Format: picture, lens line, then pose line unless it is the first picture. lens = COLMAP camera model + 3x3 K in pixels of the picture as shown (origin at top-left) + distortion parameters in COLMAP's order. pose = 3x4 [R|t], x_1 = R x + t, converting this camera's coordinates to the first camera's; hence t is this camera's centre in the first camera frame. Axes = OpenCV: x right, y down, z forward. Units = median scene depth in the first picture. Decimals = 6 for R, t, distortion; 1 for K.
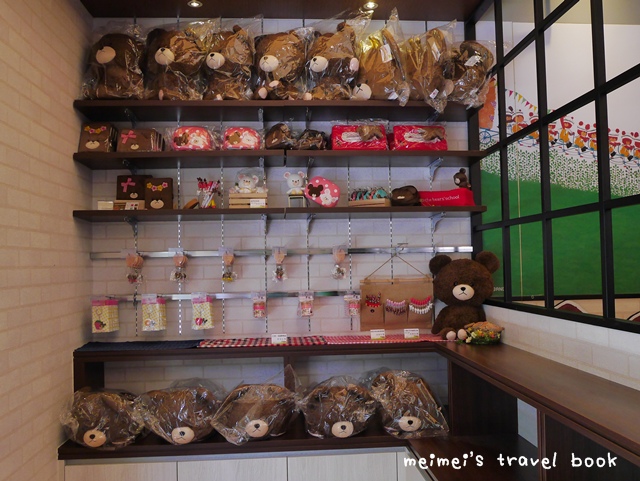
lens RADIAL K [[601.8, 0, 318.6], [0, 601.8, 242.9], [0, 0, 1]] dist [0.008105, 0.000000]
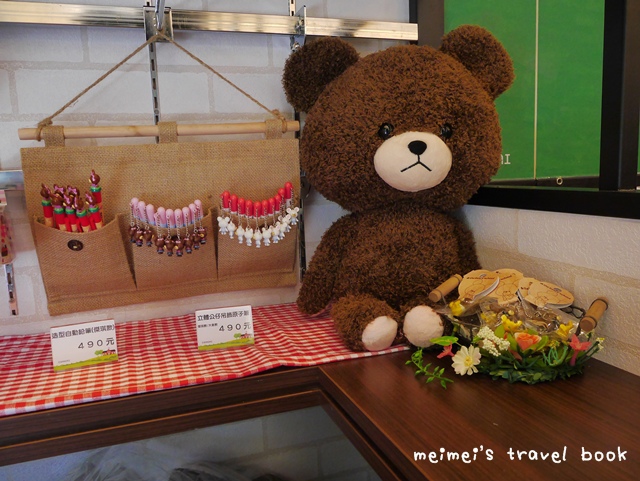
lens RADIAL K [[527.1, 0, 319.1], [0, 527.1, 241.6], [0, 0, 1]] dist [-0.030497, 0.004697]
pose [[0.962713, -0.055205, 0.264834, 0.133021], [0.011548, 0.986452, 0.163646, 0.076239], [-0.270280, -0.154486, 0.950307, 0.765732]]
